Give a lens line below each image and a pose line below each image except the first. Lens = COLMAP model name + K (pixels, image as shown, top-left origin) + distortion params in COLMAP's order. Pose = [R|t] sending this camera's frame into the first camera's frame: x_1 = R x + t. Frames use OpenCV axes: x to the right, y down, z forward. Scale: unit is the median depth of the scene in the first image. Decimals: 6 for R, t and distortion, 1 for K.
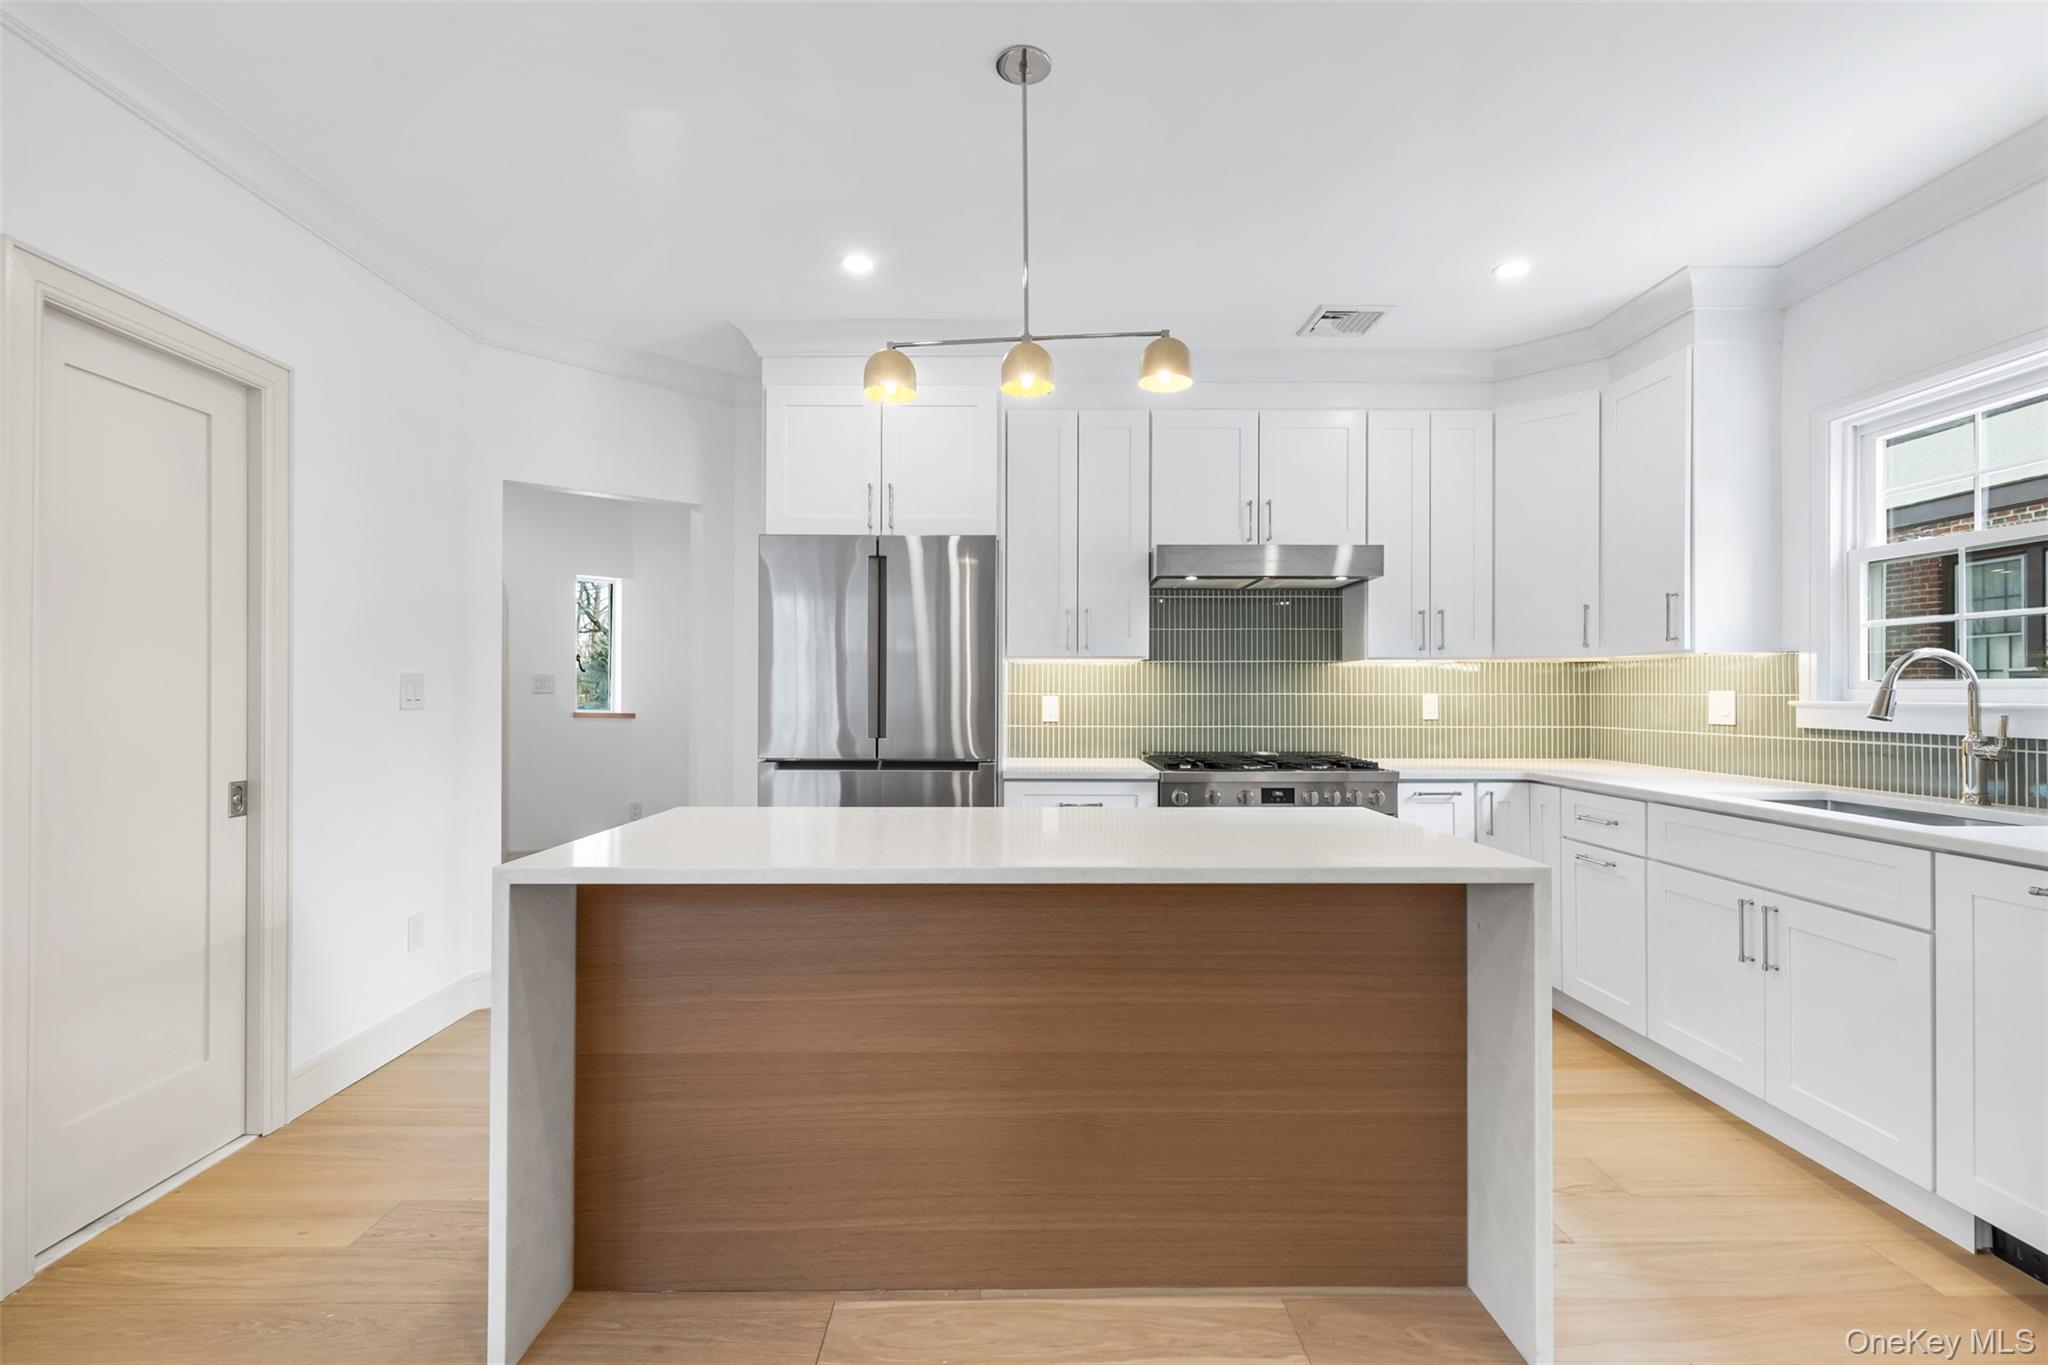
lens RADIAL K [[935.9, 0, 1014.4], [0, 935.9, 686.8], [0, 0, 1]] dist [0.008572, -0.000508]
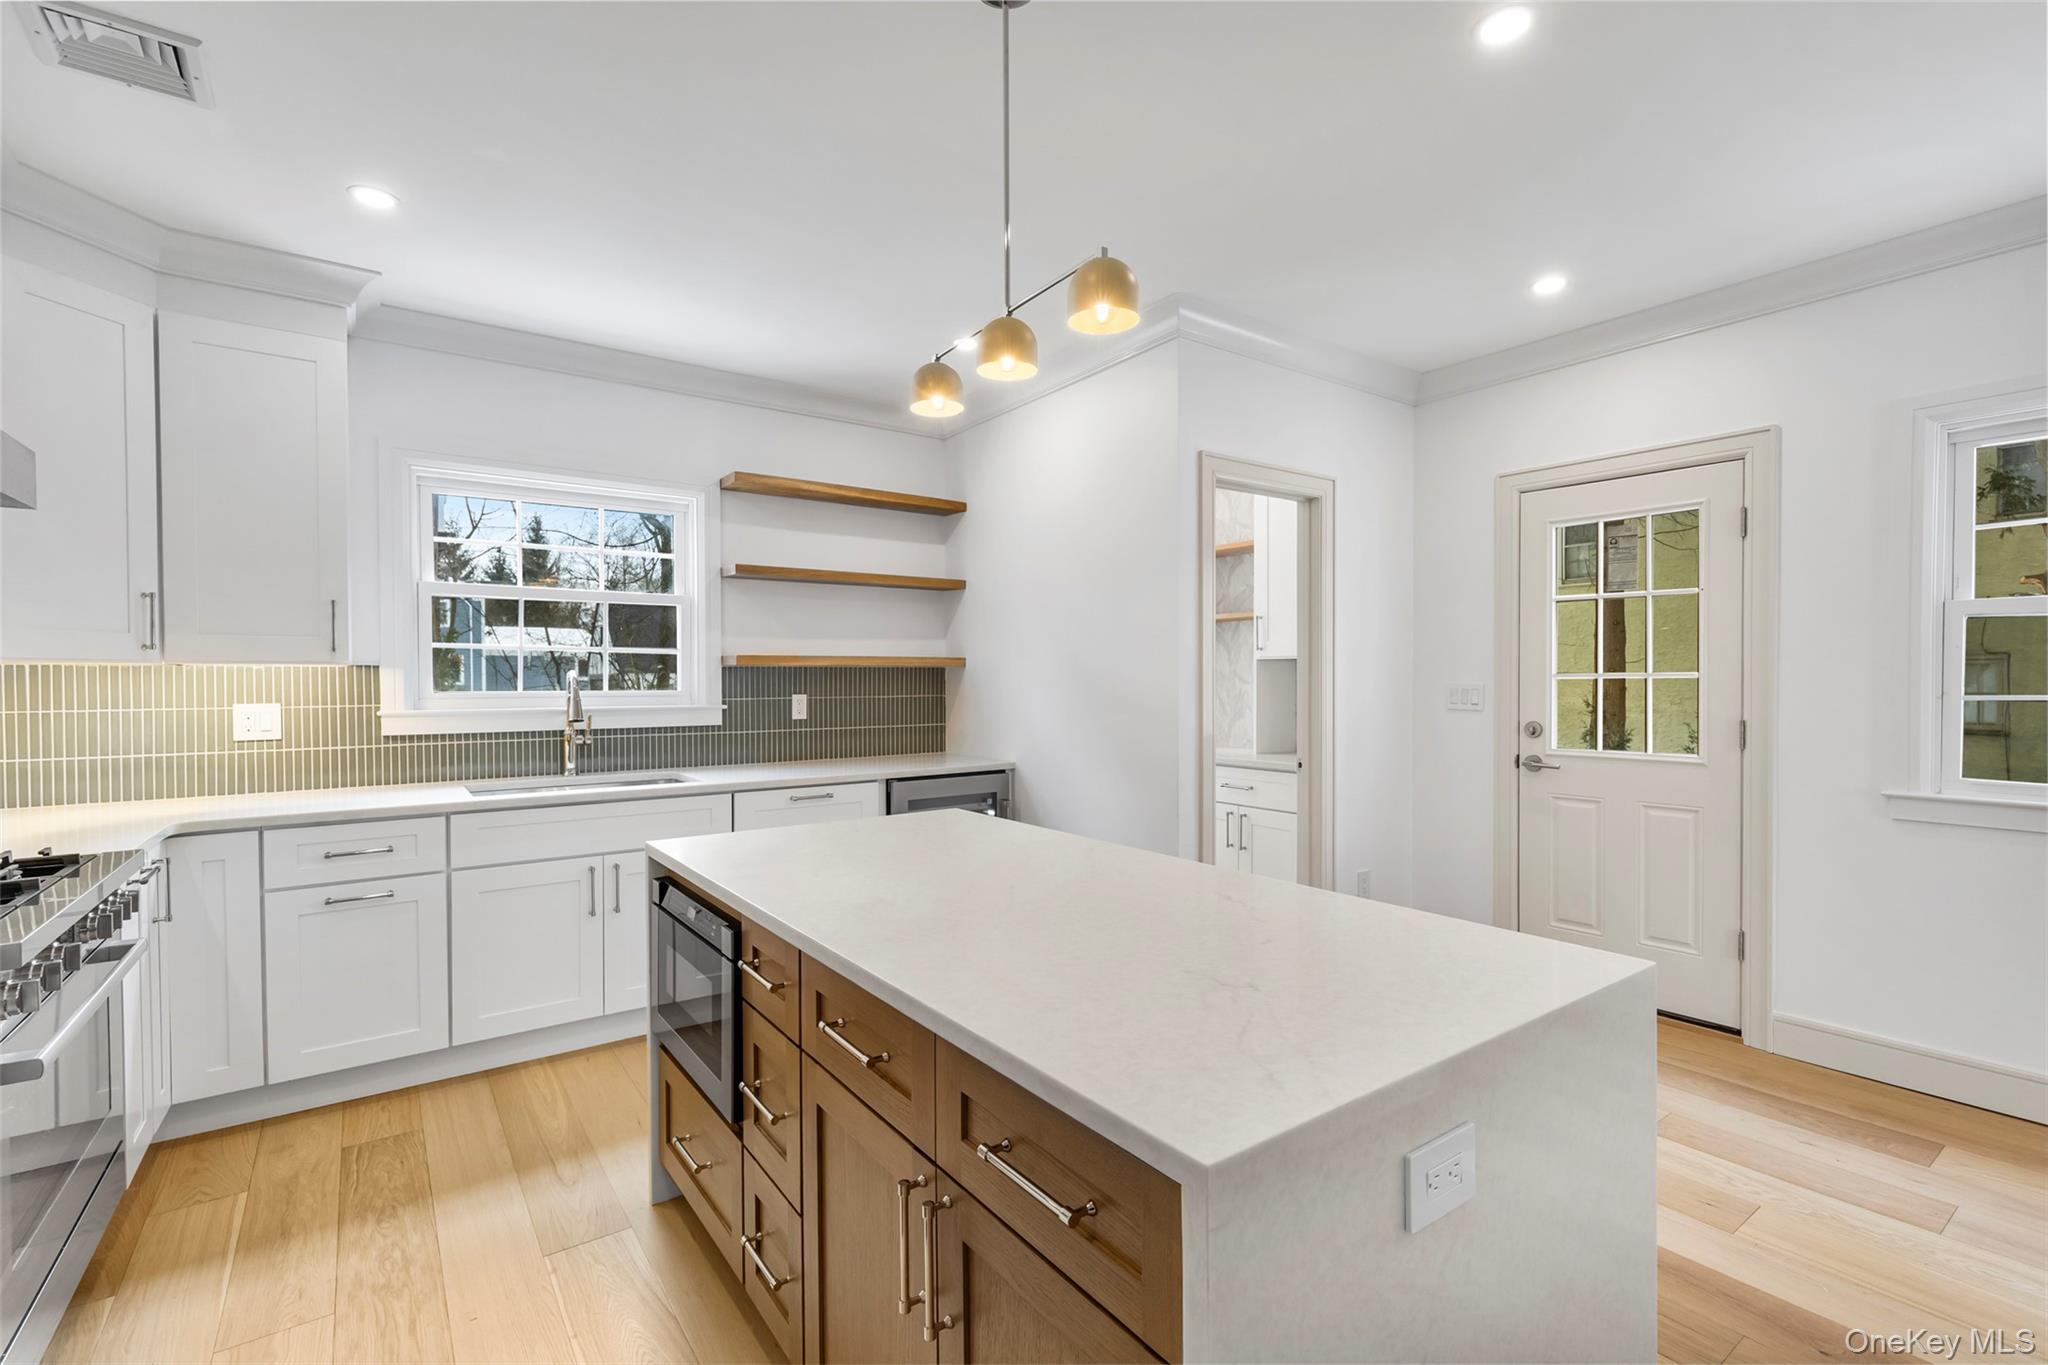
lens RADIAL K [[918.5, 0, 1025.0], [0, 918.5, 688.6], [0, 0, 1]] dist [0.005186, -0.000754]
pose [[-0.578746, -0.003451, 0.815500, -0.469753], [0.000445, 0.999990, 0.004547, -0.015577], [-0.815508, 0.002995, -0.578739, 1.024369]]
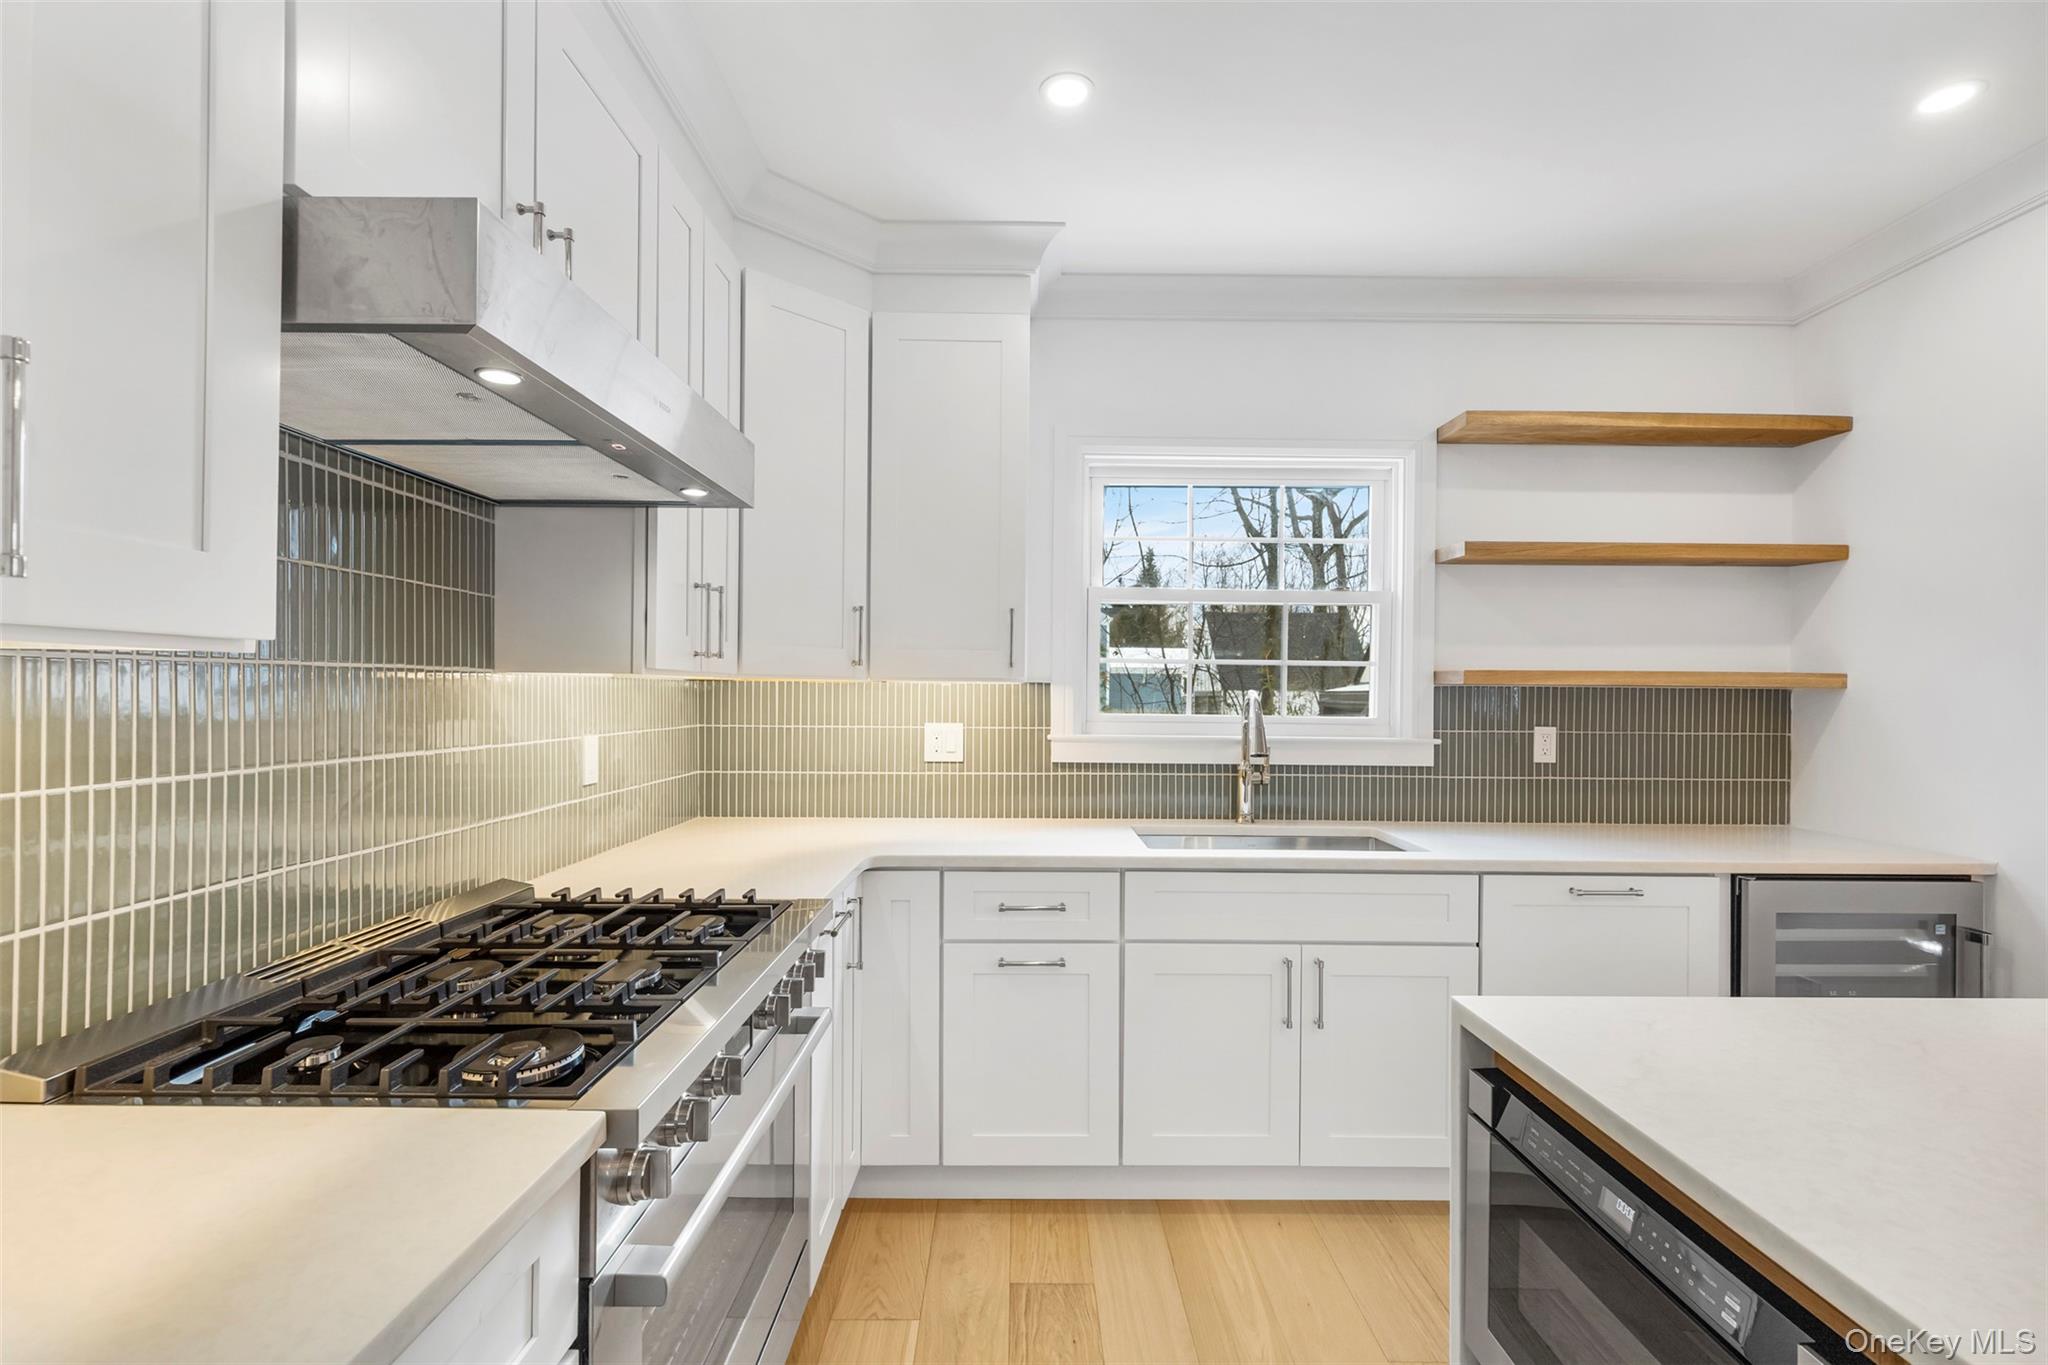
lens RADIAL K [[918.5, 0, 1025.0], [0, 918.5, 688.6], [0, 0, 1]] dist [0.005186, -0.000754]
pose [[0.000517, 0.009624, 0.999954, -0.108642], [-0.016234, 0.999822, -0.009615, -0.022486], [-0.999868, -0.016228, 0.000673, 1.042747]]
